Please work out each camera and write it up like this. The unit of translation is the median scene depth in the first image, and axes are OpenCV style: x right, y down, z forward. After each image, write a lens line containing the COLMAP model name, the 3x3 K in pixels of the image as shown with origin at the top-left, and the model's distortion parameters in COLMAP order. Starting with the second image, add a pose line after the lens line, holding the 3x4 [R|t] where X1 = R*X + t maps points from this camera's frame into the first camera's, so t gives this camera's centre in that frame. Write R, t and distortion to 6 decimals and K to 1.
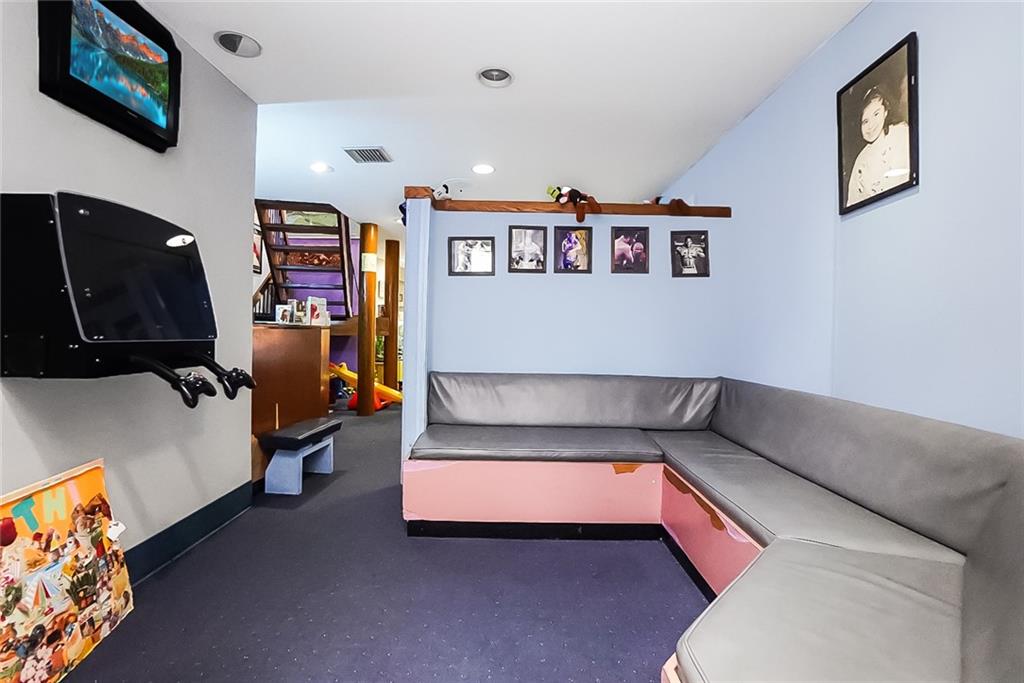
lens RADIAL K [[450.4, 0, 511.4], [0, 450.4, 334.2], [0, 0, 1]] dist [0.000773, 0.000216]
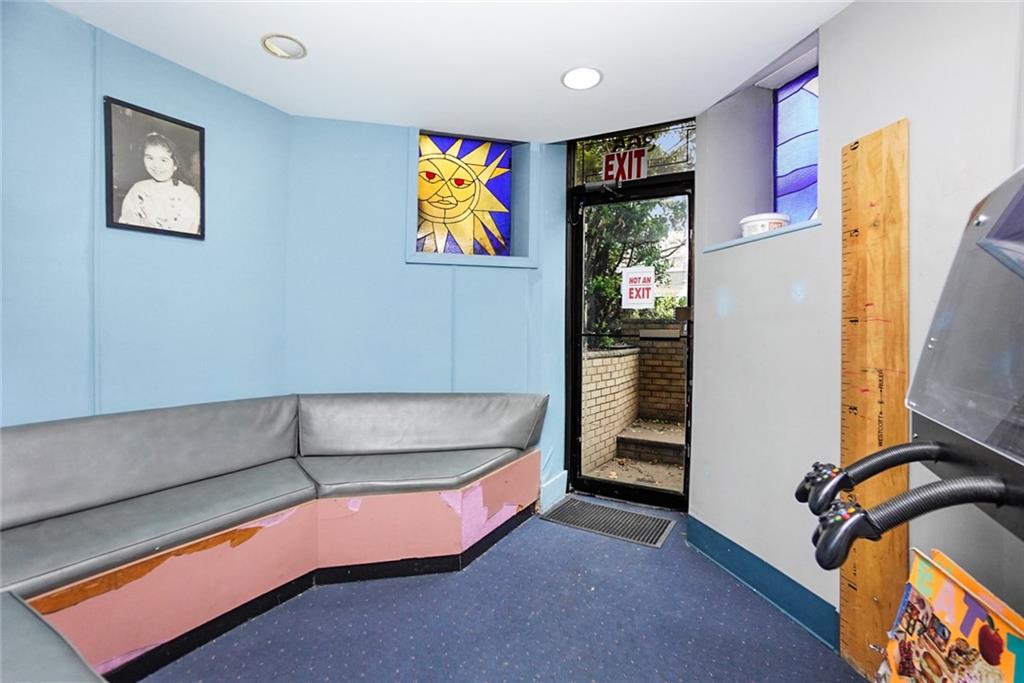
lens RADIAL K [[450.4, 0, 513.5], [0, 450.4, 337.5], [0, 0, 1]] dist [0.000773, 0.000216]
pose [[-0.873827, -0.009289, 0.486148, -0.551707], [-0.003713, 0.999916, 0.012431, -0.045451], [-0.486222, 0.009058, -0.873788, 1.568921]]
